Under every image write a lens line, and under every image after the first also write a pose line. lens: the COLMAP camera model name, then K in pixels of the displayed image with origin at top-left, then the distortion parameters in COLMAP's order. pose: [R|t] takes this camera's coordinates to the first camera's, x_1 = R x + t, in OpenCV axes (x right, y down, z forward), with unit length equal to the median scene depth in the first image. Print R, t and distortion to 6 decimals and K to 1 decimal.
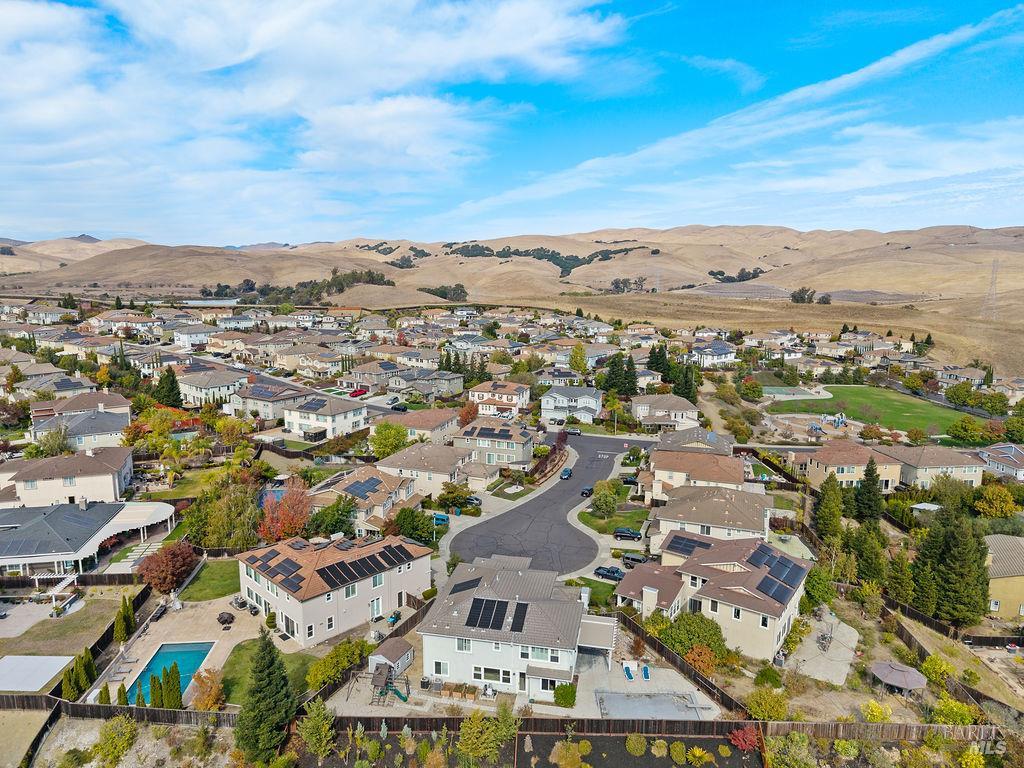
lens RADIAL K [[692.5, 0, 512.0], [0, 692.5, 384.0], [0, 0, 1]] dist [0.007883, -0.004325]
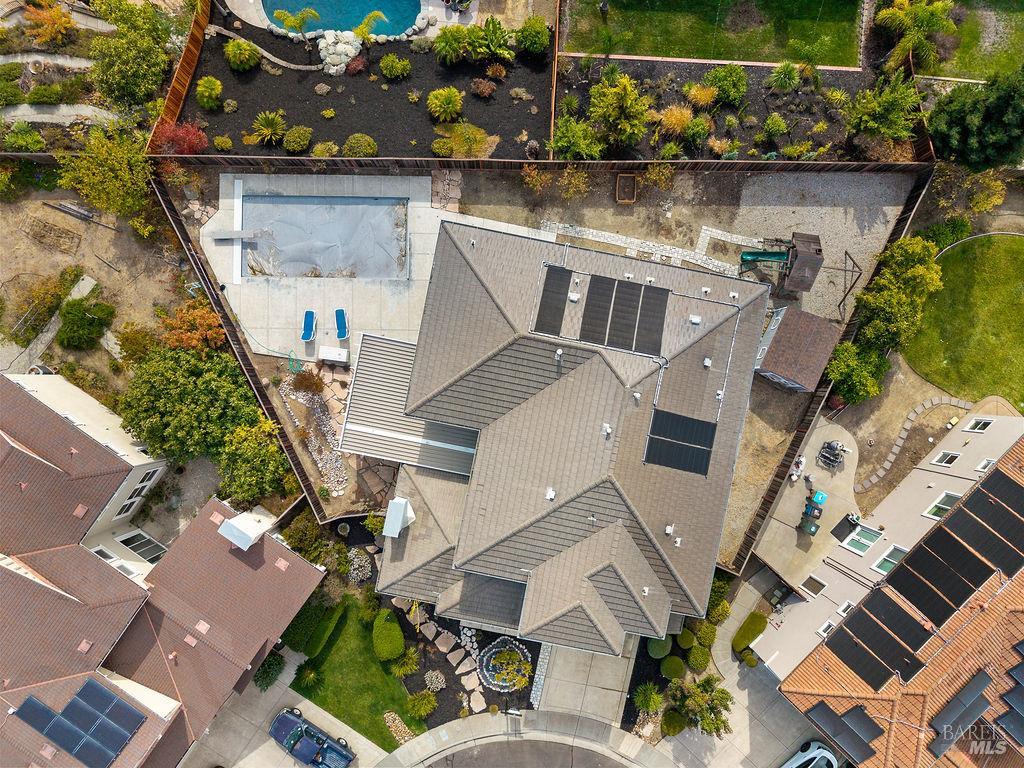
lens RADIAL K [[692.5, 0, 512.0], [0, 692.5, 384.0], [0, 0, 1]] dist [0.007883, -0.004325]
pose [[-0.999846, -0.001295, -0.017508, 0.046421], [-0.017001, -0.177310, 0.984008, -0.123597], [-0.004379, 0.984154, 0.177261, 0.976368]]
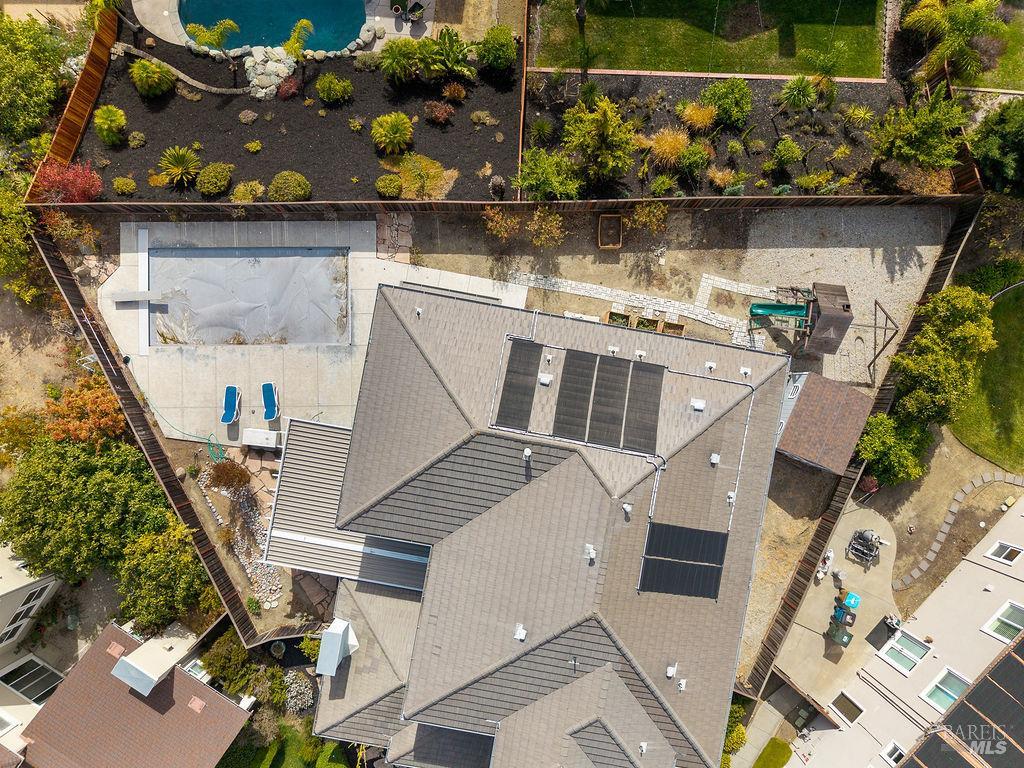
lens RADIAL K [[692.5, 0, 512.0], [0, 692.5, 384.0], [0, 0, 1]] dist [0.007883, -0.004325]
pose [[-0.999588, 0.019376, -0.021155, 0.022728], [-0.024195, -0.173181, 0.984593, -0.021674], [0.015414, 0.984699, 0.173578, 0.939626]]
